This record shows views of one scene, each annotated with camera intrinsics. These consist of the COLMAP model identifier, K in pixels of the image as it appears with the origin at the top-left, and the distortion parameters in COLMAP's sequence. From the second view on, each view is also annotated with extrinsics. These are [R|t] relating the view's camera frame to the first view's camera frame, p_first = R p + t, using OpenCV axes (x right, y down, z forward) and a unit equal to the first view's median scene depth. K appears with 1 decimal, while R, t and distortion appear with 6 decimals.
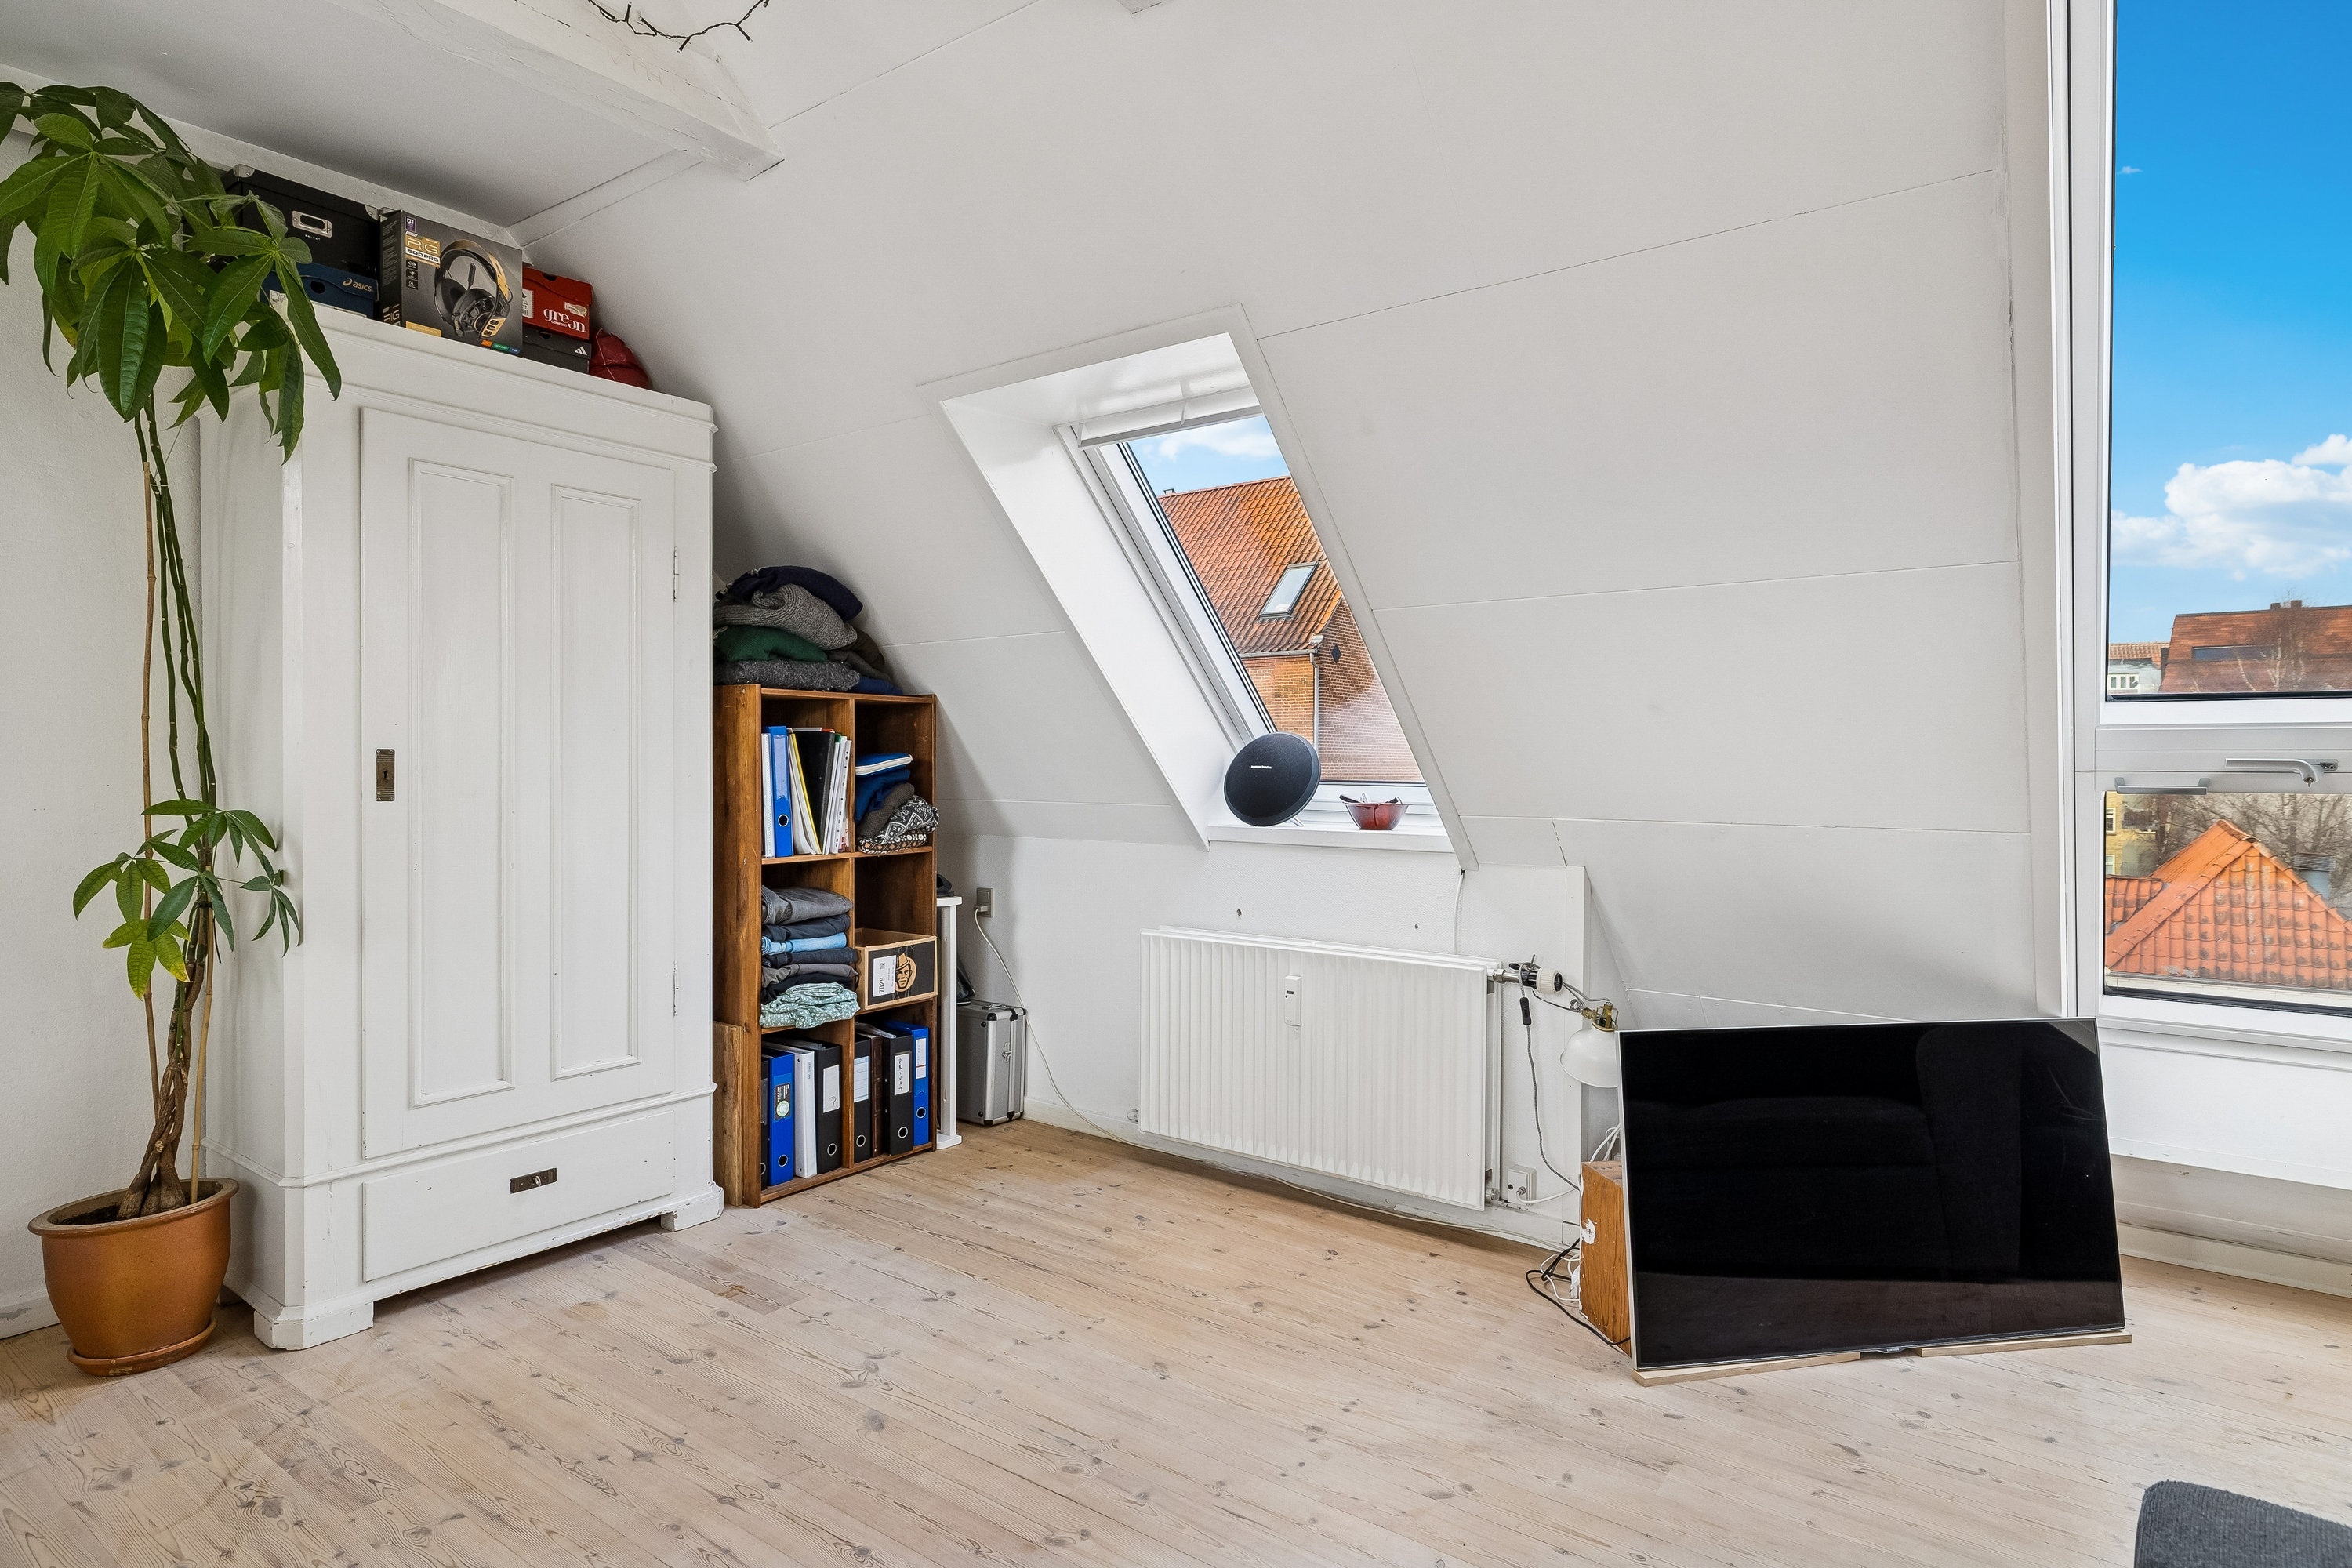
lens RADIAL K [[1267.9, 0, 1176.0], [0, 1267.9, 784.0], [0, 0, 1]] dist [0.001746, -0.000489]
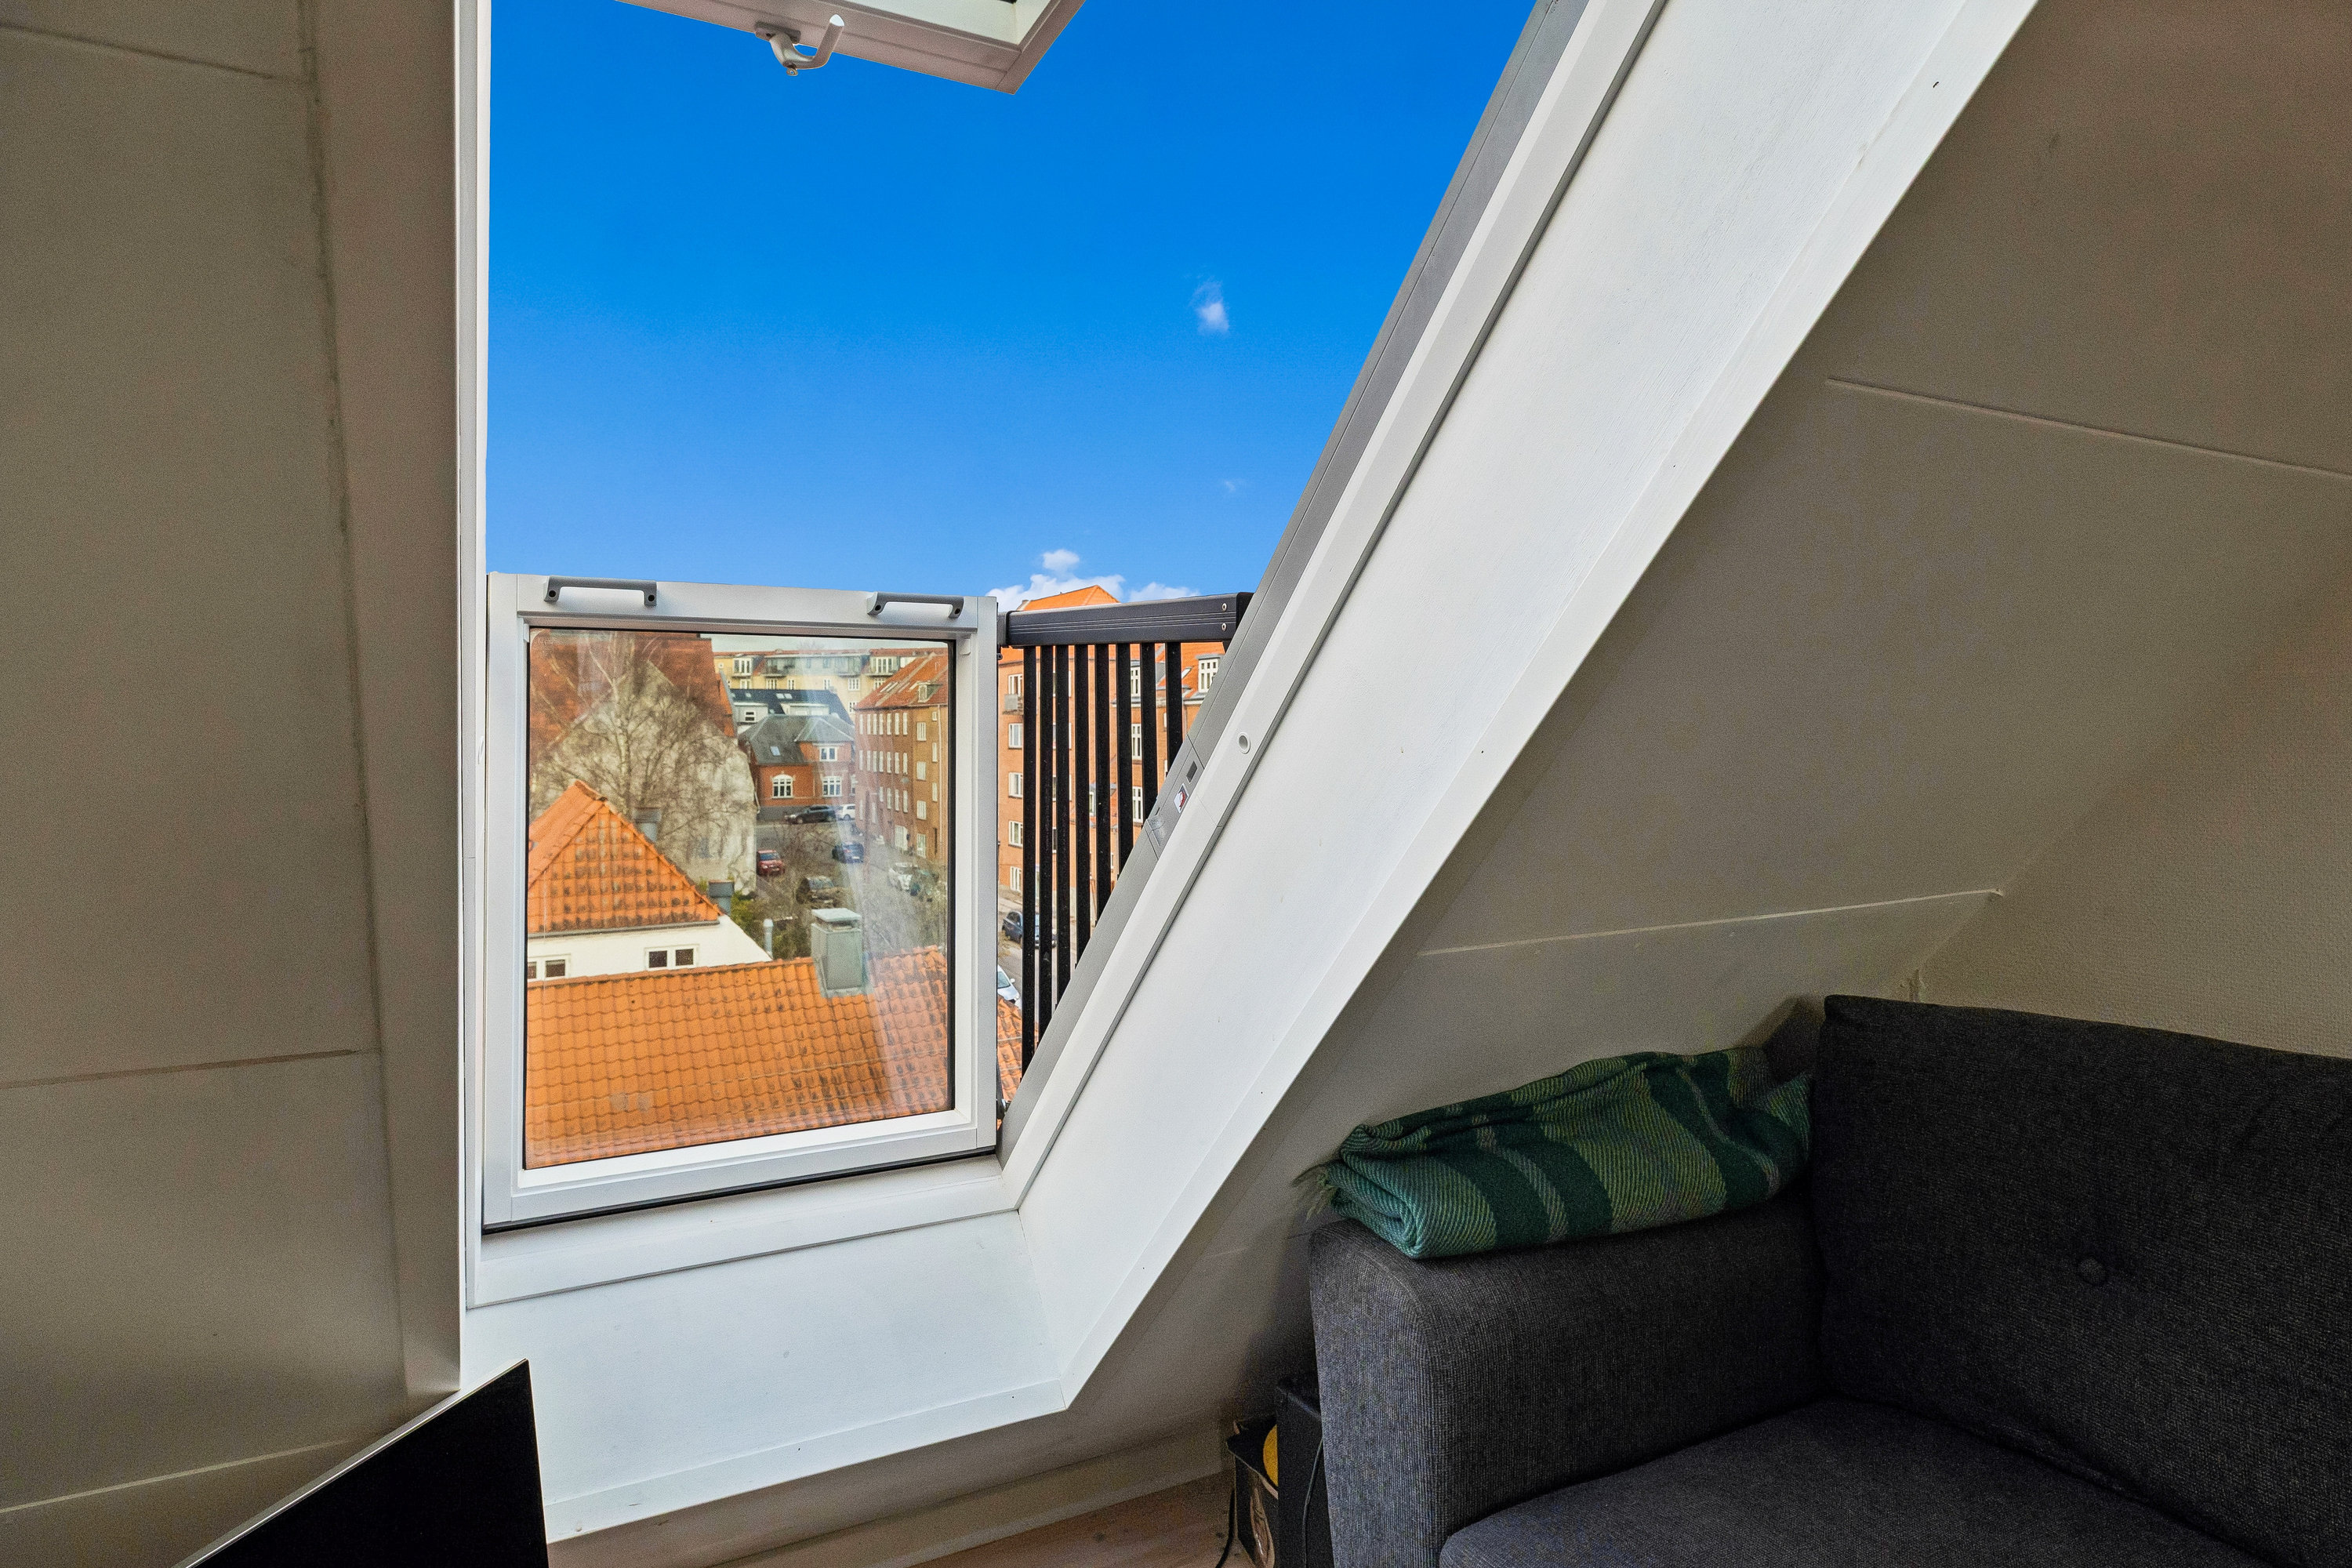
lens RADIAL K [[1281.1, 0, 1176.1], [0, 1281.1, 702.5], [0, 0, 1]] dist [-0.000049, -0.000575]
pose [[0.425922, 0.014612, 0.904642, 0.072987], [0.016588, 0.999575, -0.023956, -0.008730], [-0.904608, 0.025209, 0.425499, 0.107918]]
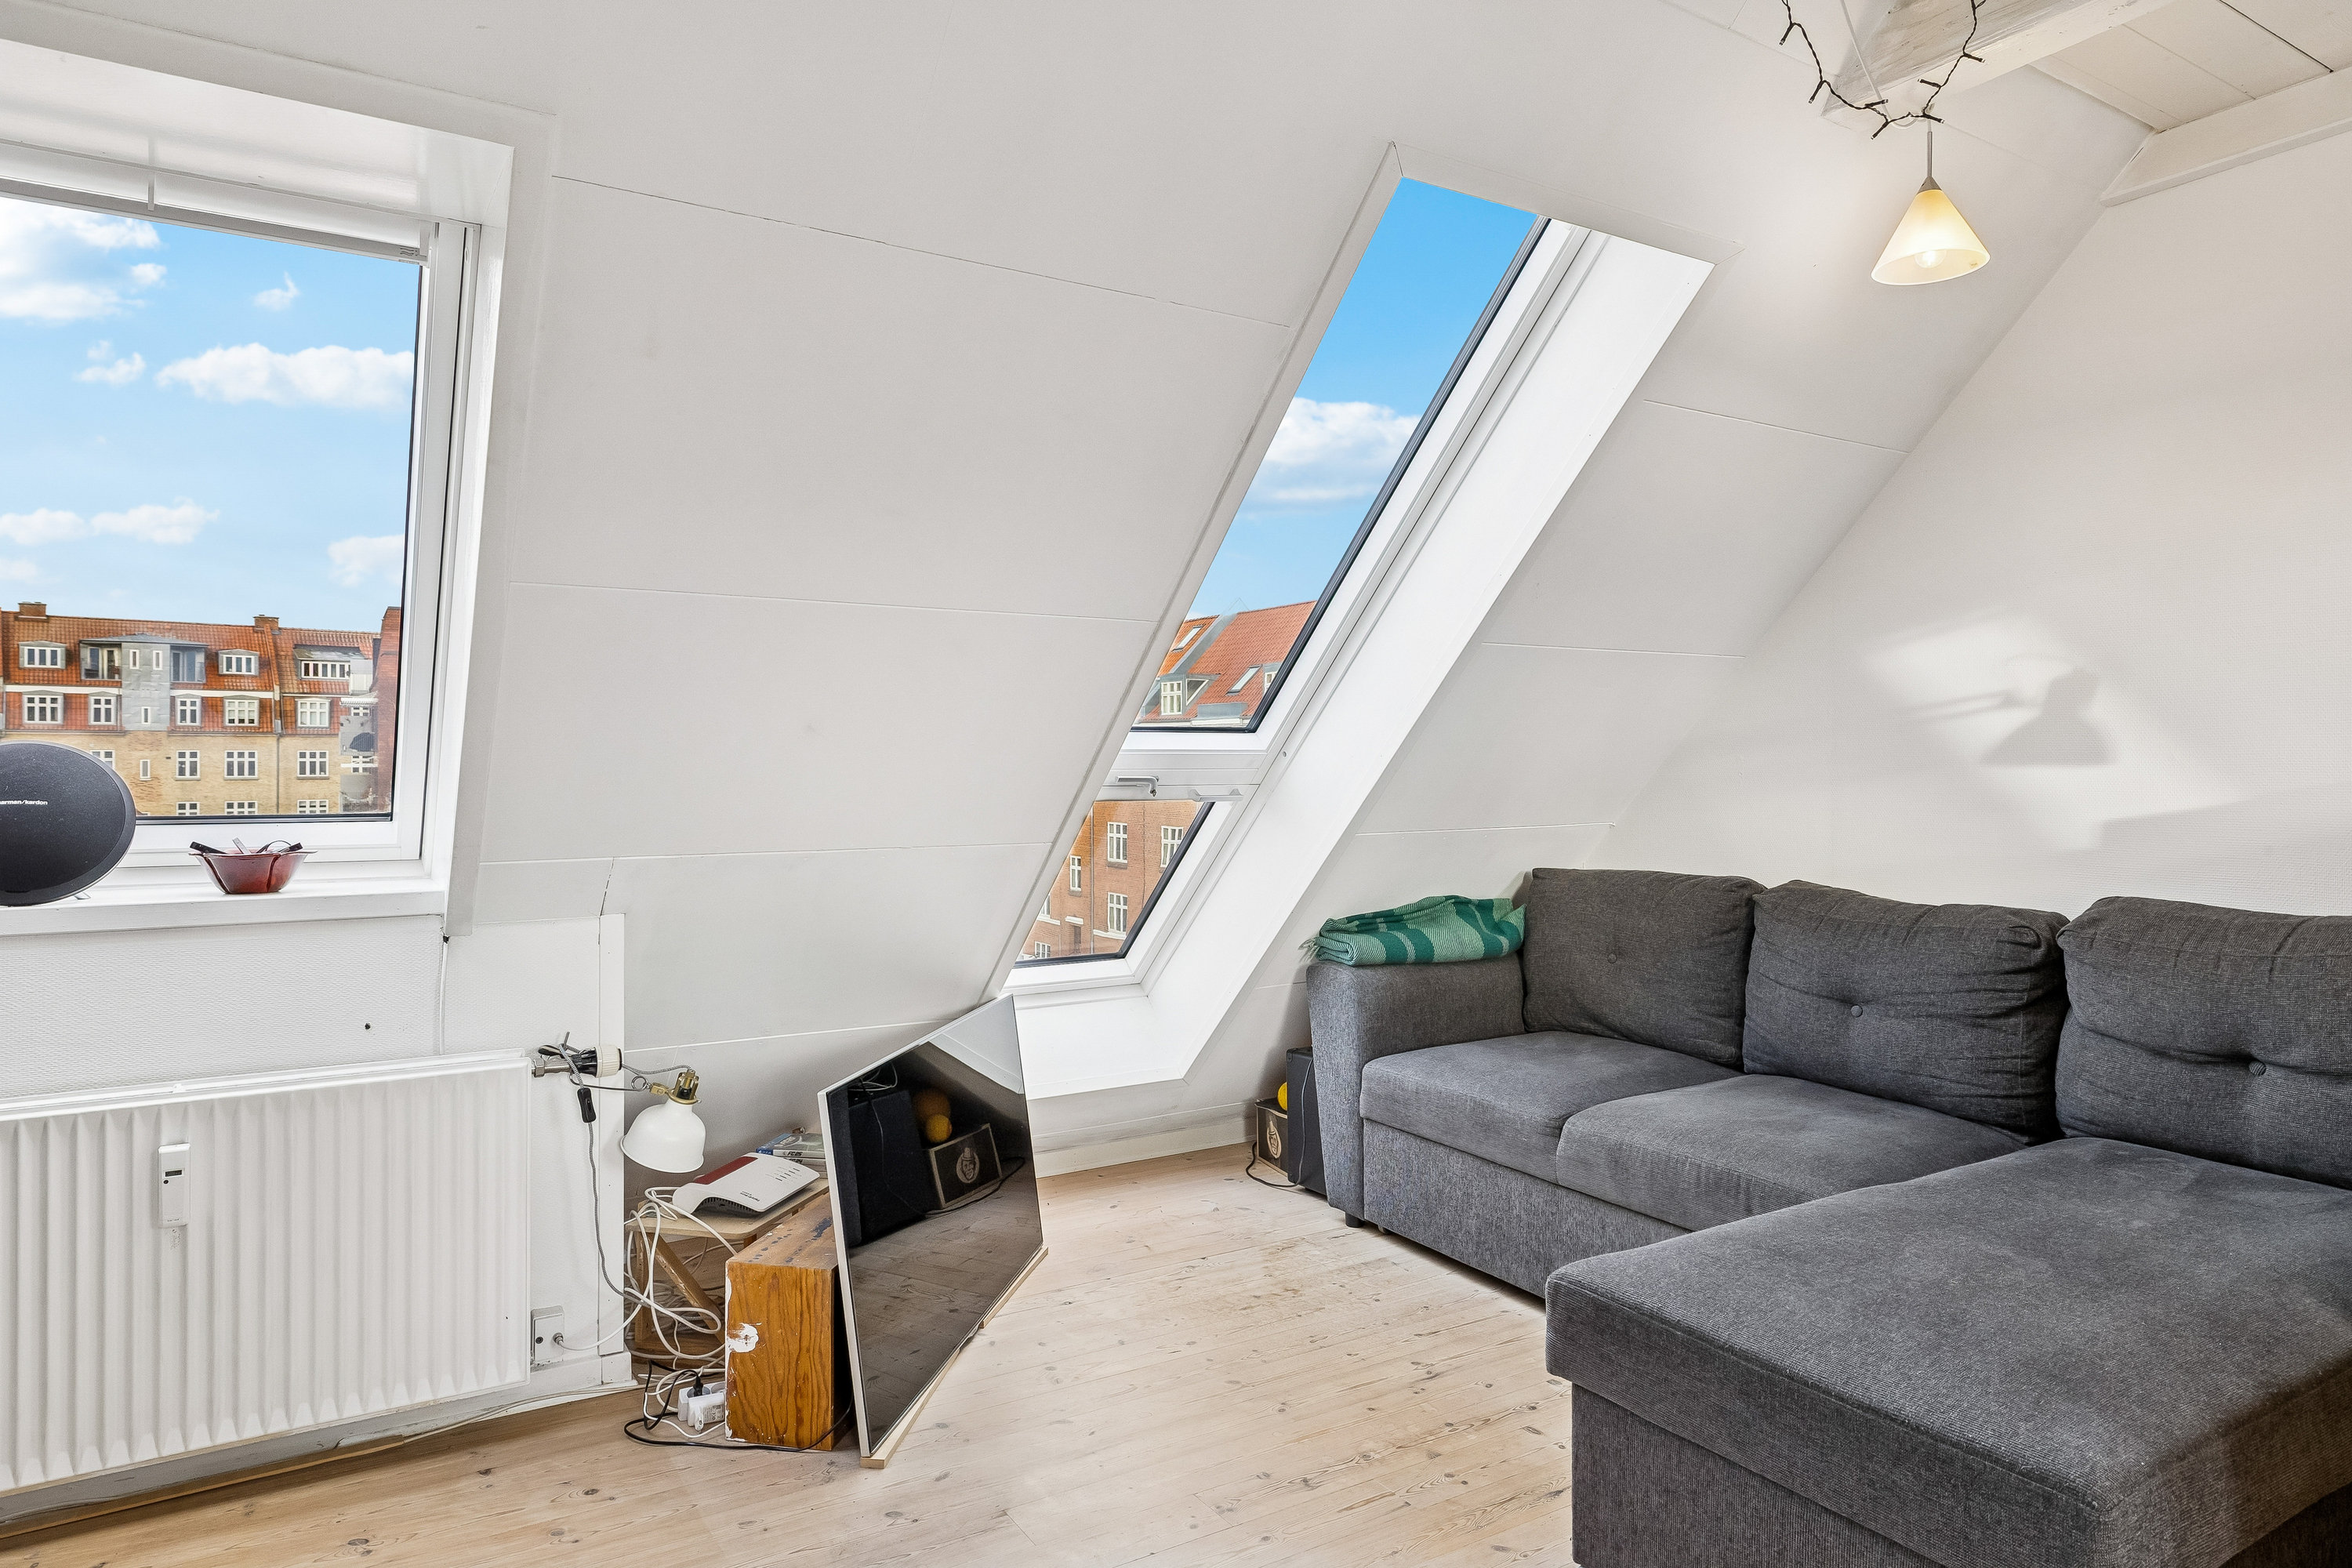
lens RADIAL K [[1378.8, 0, 1177.9], [0, 1378.8, 748.0], [0, 0, 1]] dist [-0.003557, -0.001224]
pose [[0.356662, 0.006162, 0.934213, -0.082725], [0.010996, 0.999881, -0.010793, -0.006297], [-0.934169, 0.014123, 0.356552, 0.072232]]
